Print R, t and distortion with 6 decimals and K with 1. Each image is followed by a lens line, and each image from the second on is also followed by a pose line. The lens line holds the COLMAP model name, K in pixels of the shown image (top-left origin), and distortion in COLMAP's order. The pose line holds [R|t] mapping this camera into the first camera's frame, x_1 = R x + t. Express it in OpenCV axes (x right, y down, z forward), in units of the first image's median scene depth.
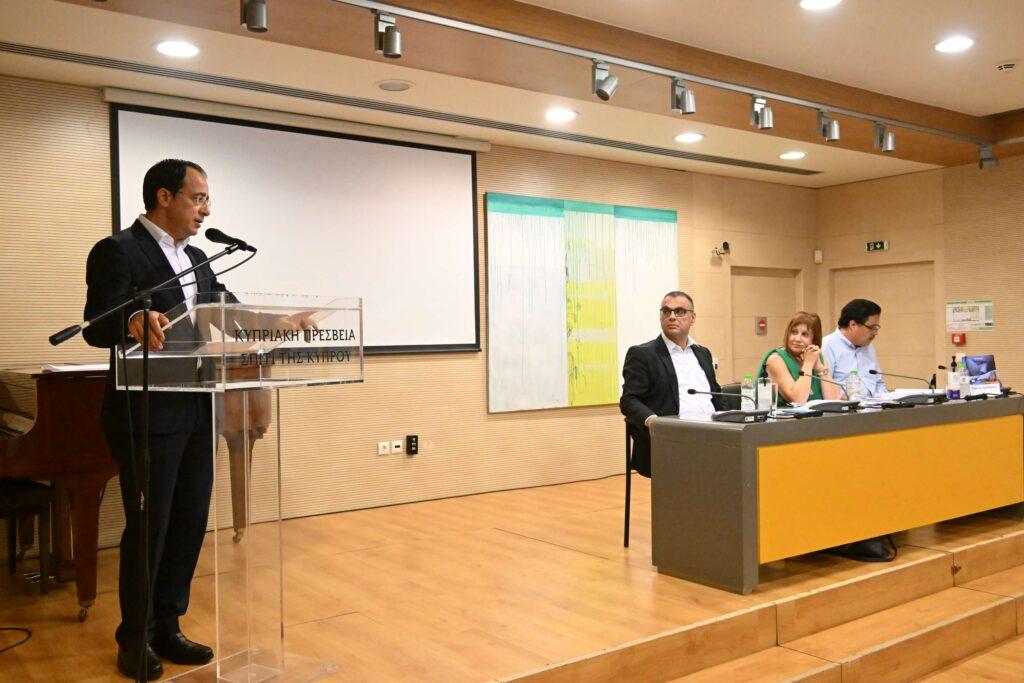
lens RADIAL K [[919.3, 0, 517.6], [0, 919.3, 336.3], [0, 0, 1]] dist [-0.007397, -0.004447]
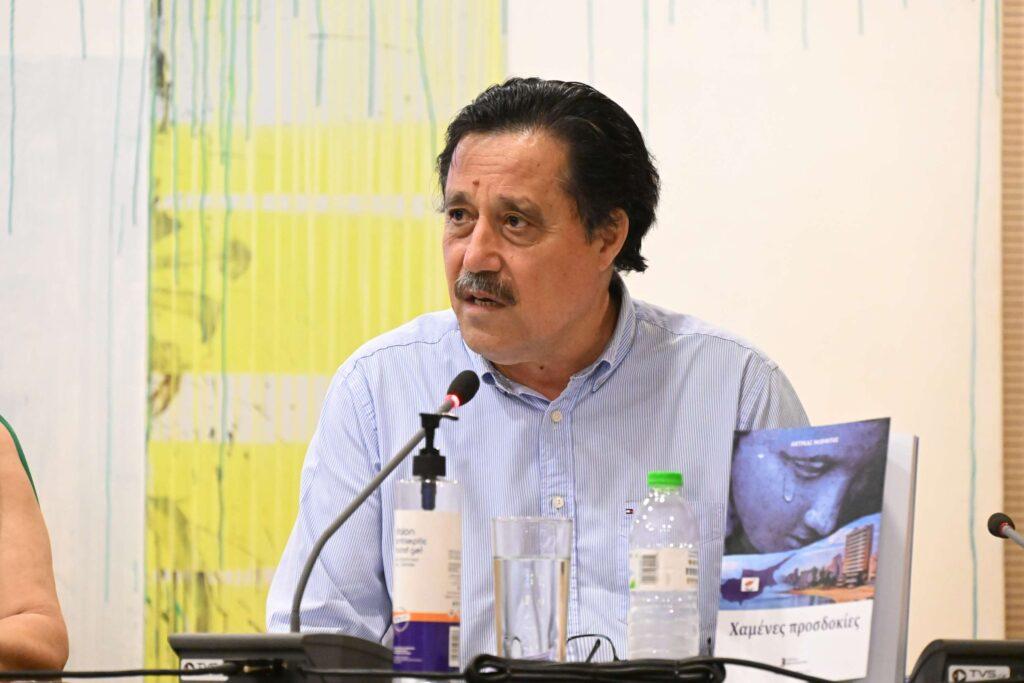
lens RADIAL K [[4914.4, 0, 507.7], [0, 4914.4, 338.0], [0, 0, 1]] dist [0.853604, 0.000000]
pose [[0.808908, -0.019475, -0.587612, 1.026311], [-0.015906, 0.998361, -0.054984, 0.057202], [0.587720, 0.053824, 0.807272, 0.303911]]
